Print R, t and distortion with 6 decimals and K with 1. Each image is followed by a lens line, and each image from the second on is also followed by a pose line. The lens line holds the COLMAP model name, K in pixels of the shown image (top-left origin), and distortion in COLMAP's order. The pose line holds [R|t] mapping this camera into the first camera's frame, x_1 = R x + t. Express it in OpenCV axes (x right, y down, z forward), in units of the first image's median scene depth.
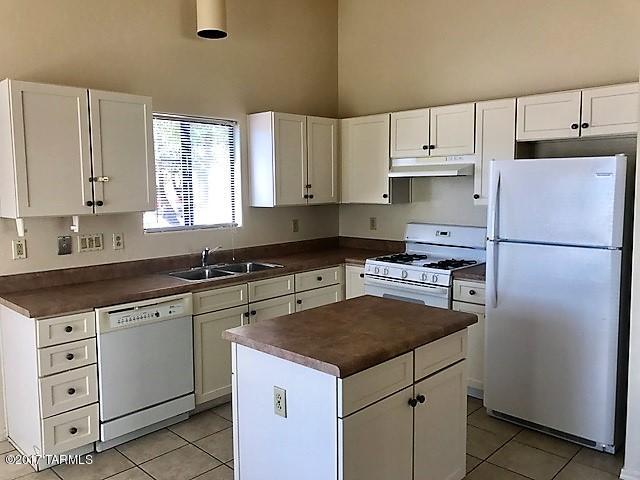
lens RADIAL K [[524.6, 0, 319.0], [0, 524.6, 238.8], [0, 0, 1]] dist [0.011300, -0.010688]
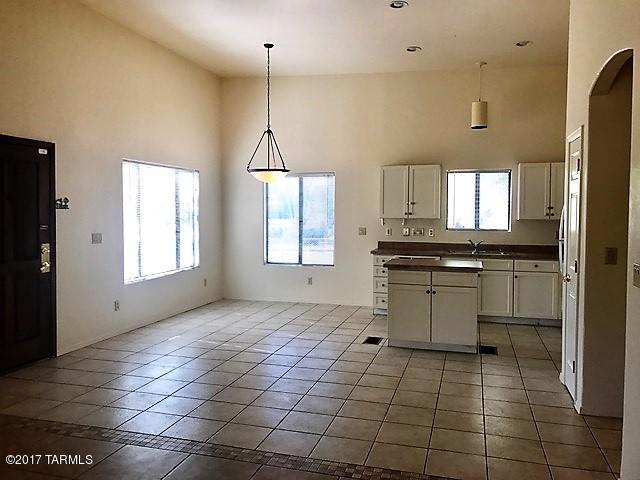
lens RADIAL K [[524.6, 0, 309.5], [0, 524.6, 235.8], [0, 0, 1]] dist [0.011300, -0.010688]
pose [[0.455265, 0.058342, -0.888443, 1.125151], [-0.101676, 0.994730, 0.013220, 0.035423], [0.884532, 0.084315, 0.458797, -0.358497]]
